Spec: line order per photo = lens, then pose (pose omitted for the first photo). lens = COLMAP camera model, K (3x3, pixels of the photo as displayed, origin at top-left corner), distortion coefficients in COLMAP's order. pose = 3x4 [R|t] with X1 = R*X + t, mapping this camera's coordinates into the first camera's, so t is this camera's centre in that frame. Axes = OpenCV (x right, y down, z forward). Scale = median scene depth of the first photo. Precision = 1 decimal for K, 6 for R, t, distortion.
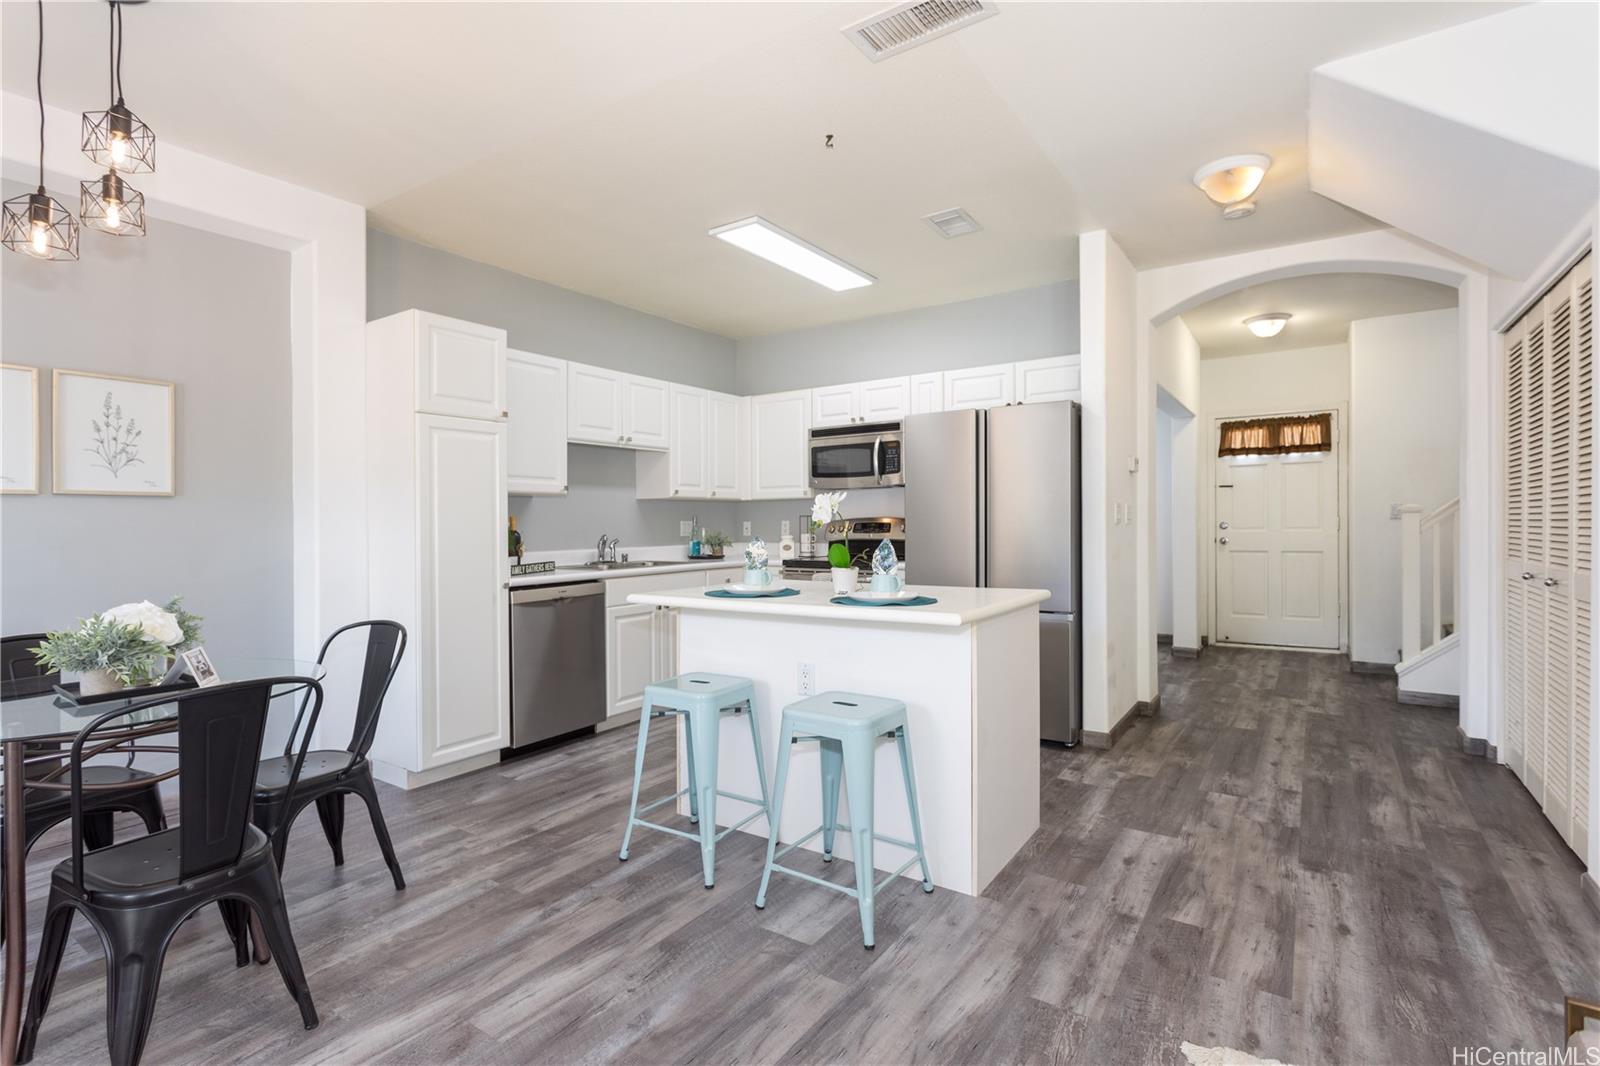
lens RADIAL K [[763.8, 0, 792.5], [0, 763.8, 515.5], [0, 0, 1]] dist [0.000956, 0.000344]
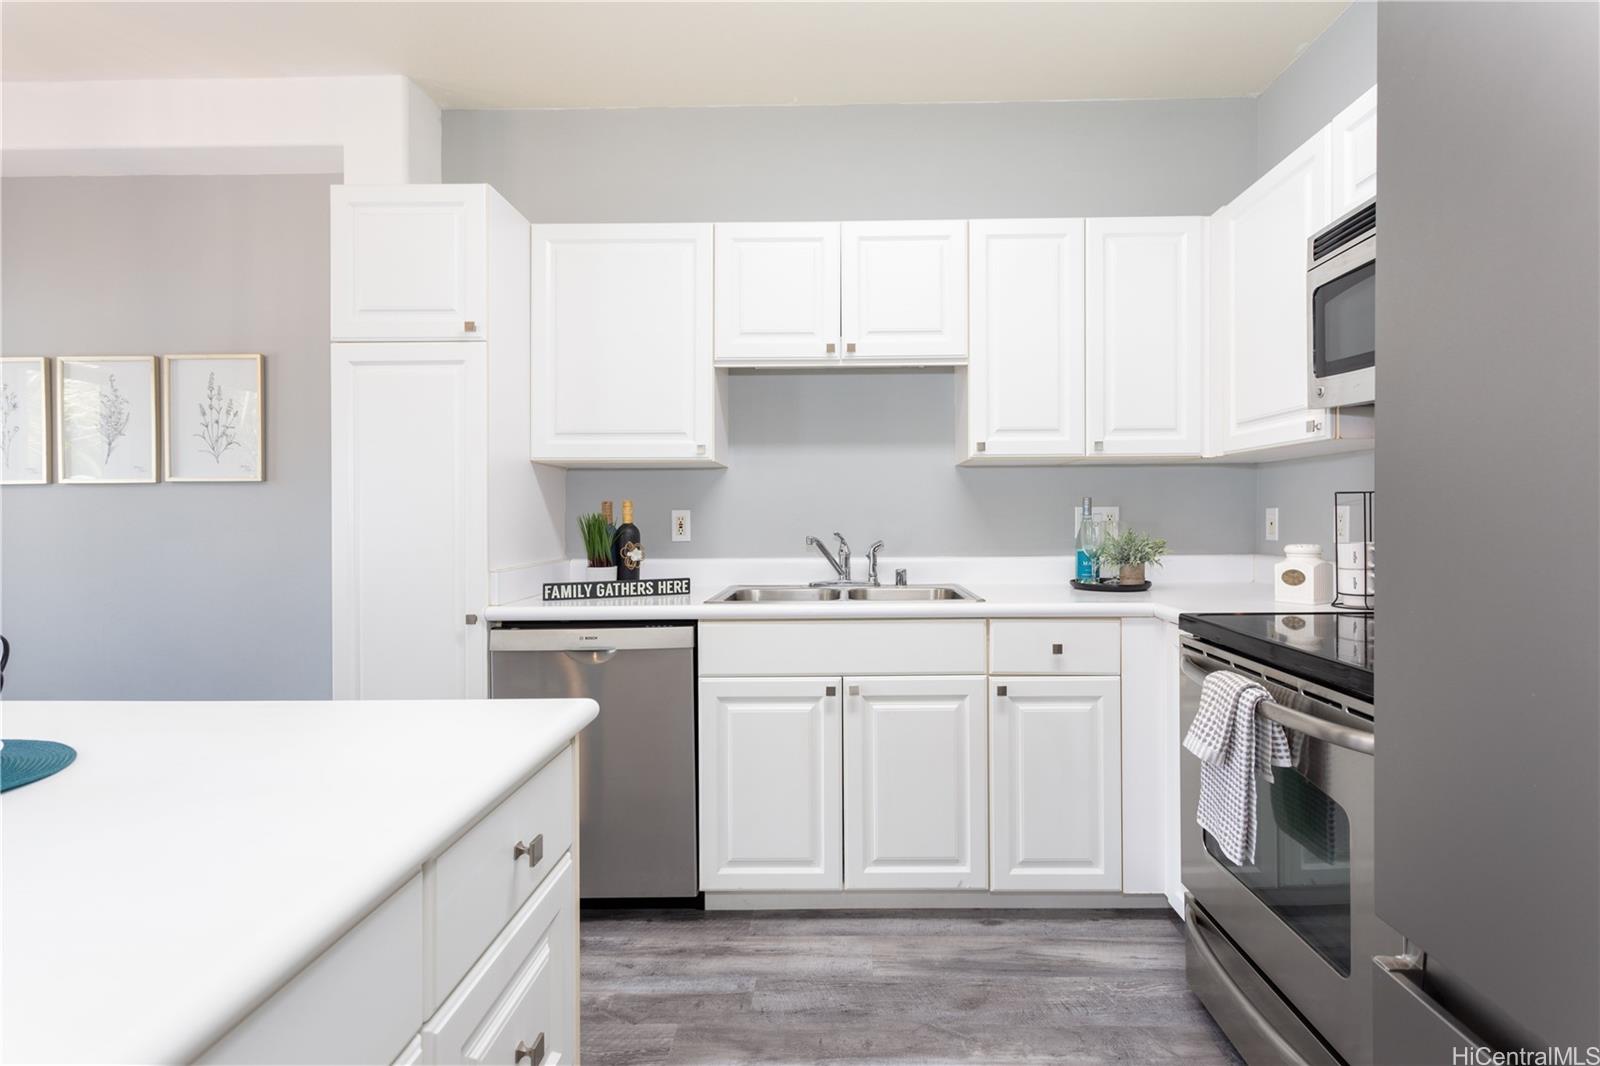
lens RADIAL K [[802.9, 0, 803.5], [0, 802.9, 508.7], [0, 0, 1]] dist [0.002181, 0.000270]
pose [[0.553482, 0.000503, -0.832861, 0.242951], [0.008579, 0.999943, 0.006304, 0.004885], [0.832817, -0.010634, 0.553446, 0.757572]]
